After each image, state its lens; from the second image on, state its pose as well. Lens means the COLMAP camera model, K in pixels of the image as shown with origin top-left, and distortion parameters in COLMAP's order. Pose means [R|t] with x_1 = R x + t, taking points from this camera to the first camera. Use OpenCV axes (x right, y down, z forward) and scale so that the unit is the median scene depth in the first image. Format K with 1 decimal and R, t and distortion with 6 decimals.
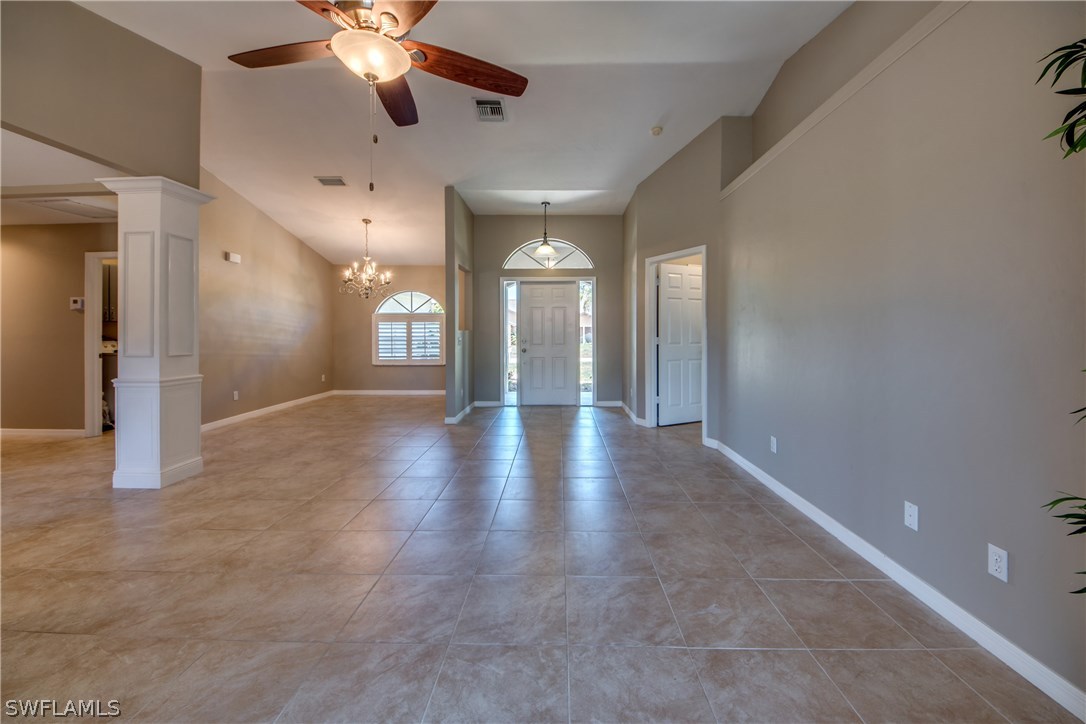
lens RADIAL K [[415.7, 0, 548.3], [0, 415.7, 329.7], [0, 0, 1]] dist [0.026718, -0.015226]
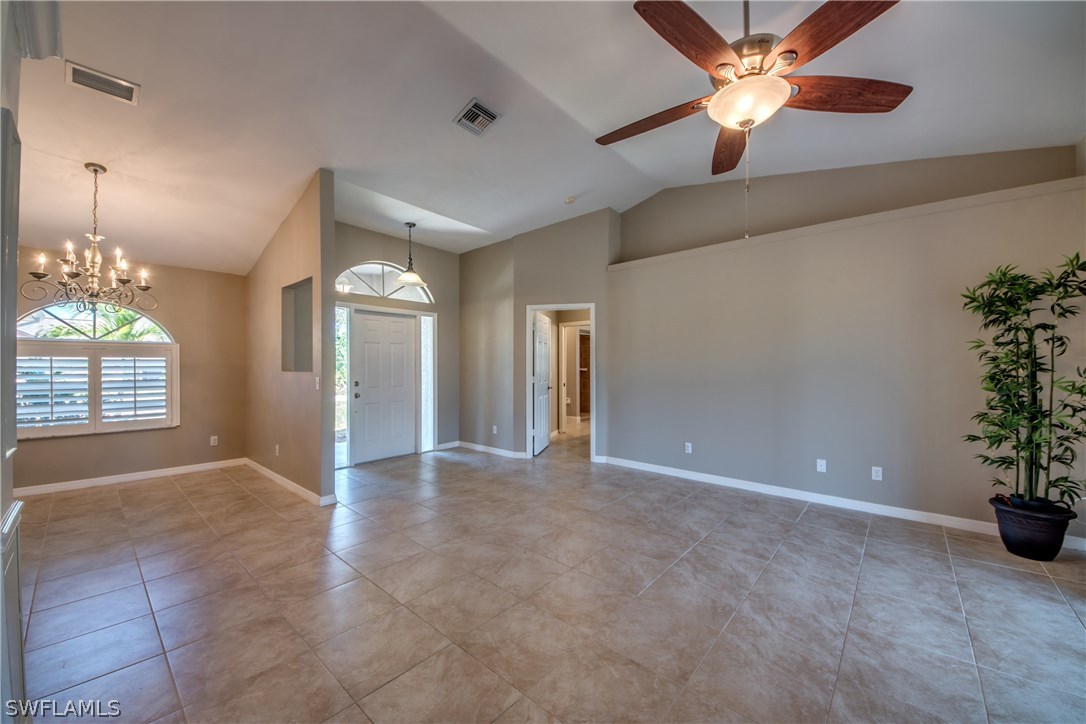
lens RADIAL K [[403.3, 0, 543.3], [0, 403.3, 364.5], [0, 0, 1]] dist [0.040349, -0.026723]
pose [[0.644194, 0.003650, 0.764853, -0.470435], [-0.003045, 0.999993, -0.002208, -0.010792], [-0.764856, -0.000907, 0.644200, 0.237925]]
